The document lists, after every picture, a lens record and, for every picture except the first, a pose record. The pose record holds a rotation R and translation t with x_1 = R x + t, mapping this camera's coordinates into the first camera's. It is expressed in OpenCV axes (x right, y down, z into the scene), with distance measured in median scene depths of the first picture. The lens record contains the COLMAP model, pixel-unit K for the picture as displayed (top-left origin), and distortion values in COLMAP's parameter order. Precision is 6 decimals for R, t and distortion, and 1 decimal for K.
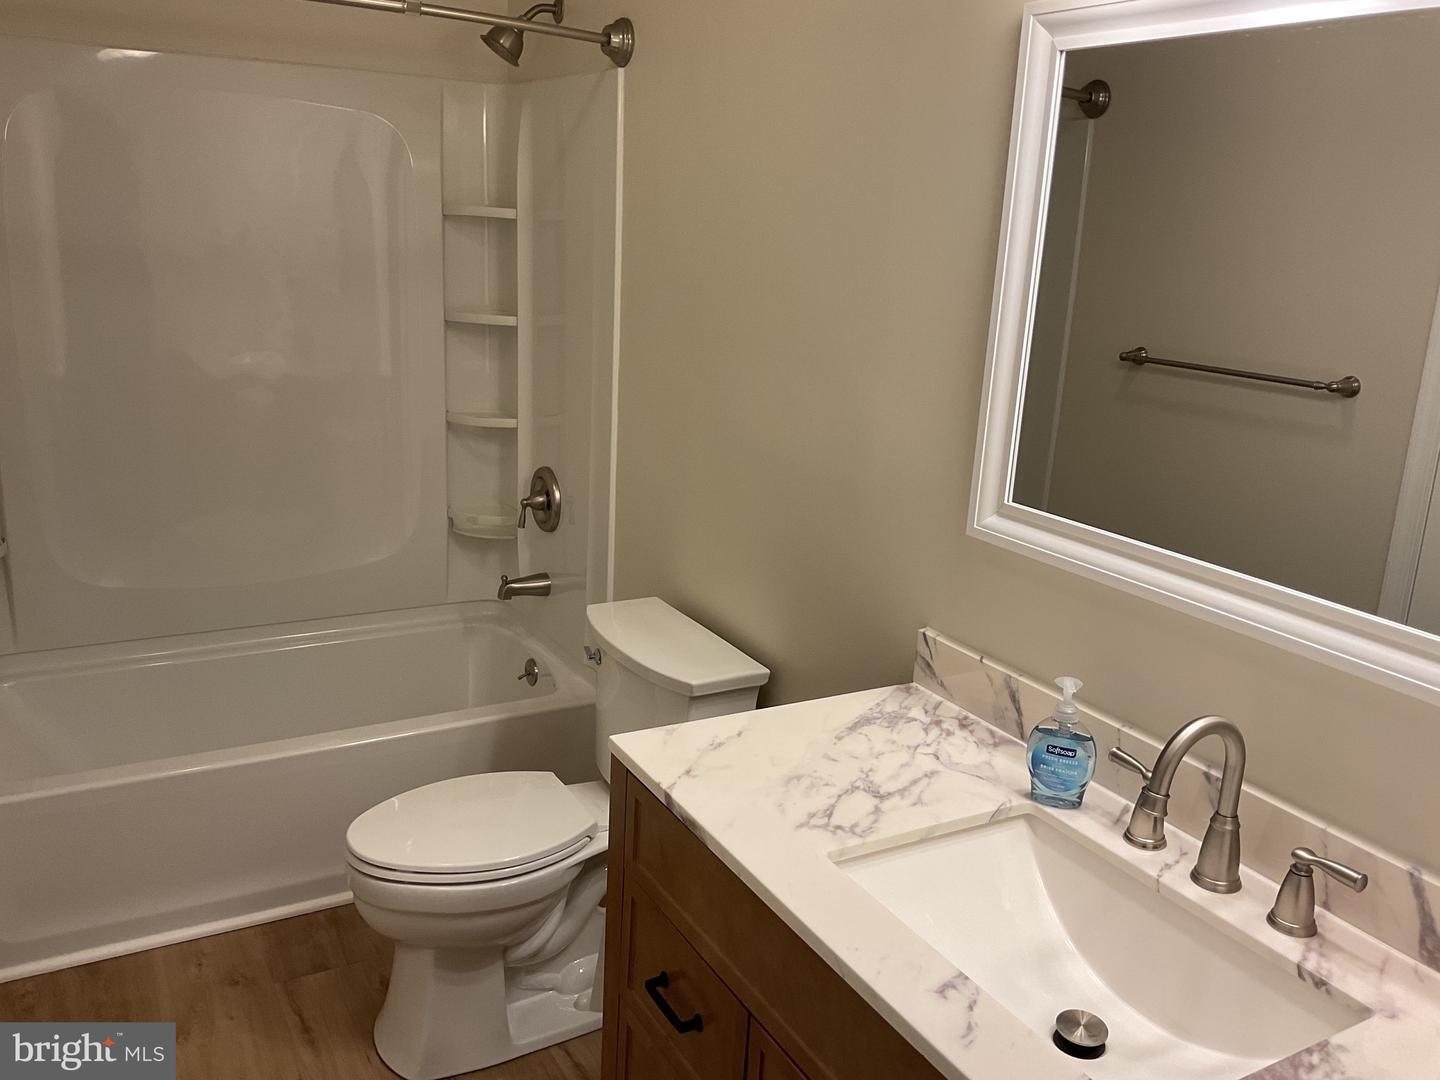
lens RADIAL K [[1189.0, 0, 720.0], [0, 1189.0, 540.0], [0, 0, 1]] dist [0.100094, -0.177355]
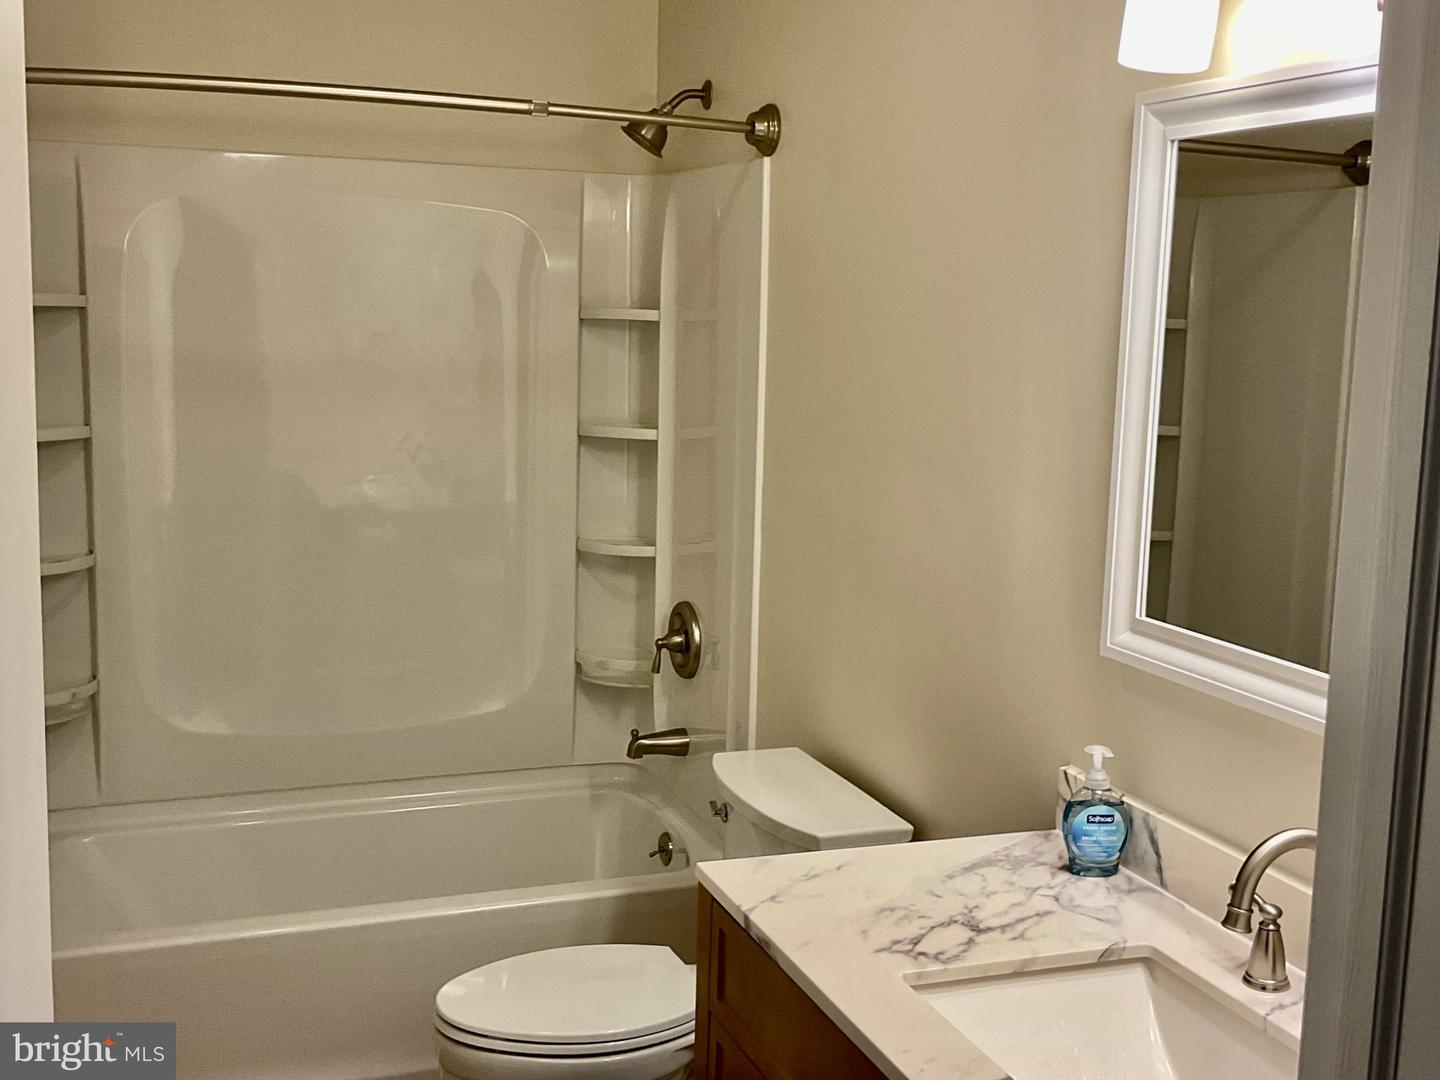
lens RADIAL K [[1590.4, 0, 720.0], [0, 1590.4, 540.0], [0, 0, 1]] dist [0.056104, -0.031597]
pose [[0.987311, 0.000566, -0.158796, 0.076258], [-0.019783, 0.992641, -0.119467, 0.039085], [0.157560, 0.121092, 0.980057, -0.152611]]
